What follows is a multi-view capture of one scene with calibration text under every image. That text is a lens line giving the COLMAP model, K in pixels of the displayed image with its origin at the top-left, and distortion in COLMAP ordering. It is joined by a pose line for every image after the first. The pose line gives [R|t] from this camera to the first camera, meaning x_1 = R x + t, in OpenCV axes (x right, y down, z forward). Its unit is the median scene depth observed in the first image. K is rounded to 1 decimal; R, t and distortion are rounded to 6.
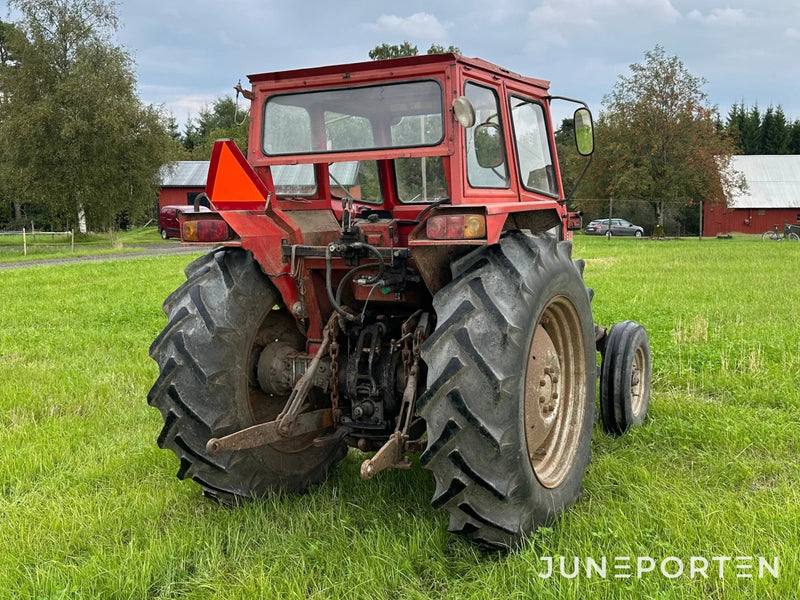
lens RADIAL K [[843.7, 0, 427.7], [0, 843.7, 277.4], [0, 0, 1]] dist [0.053802, 0.009232]
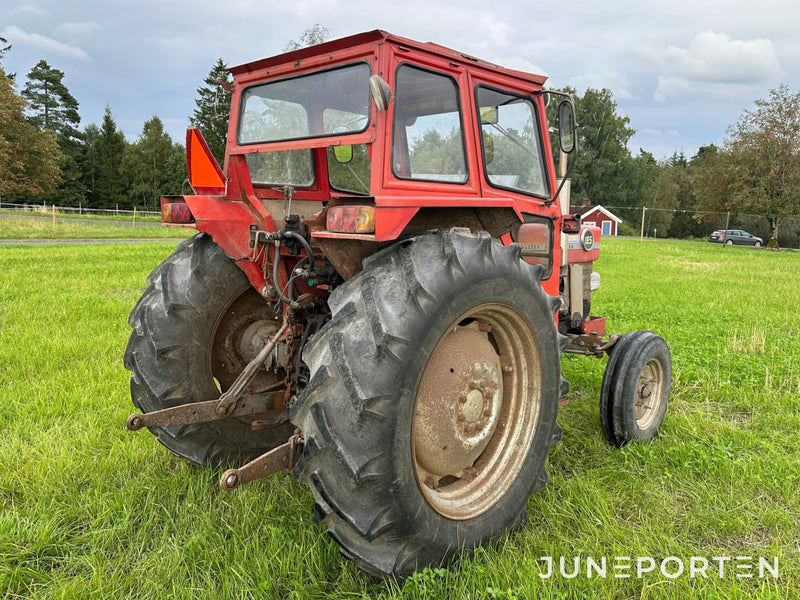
lens RADIAL K [[614.5, 0, 390.2], [0, 614.5, 256.3], [0, 0, 1]] dist [0.092377, -0.170151]
pose [[0.953767, 0.067398, -0.292891, 0.220467], [-0.069512, 0.997576, 0.003196, -0.020690], [0.292396, 0.017312, 0.956140, 0.316630]]
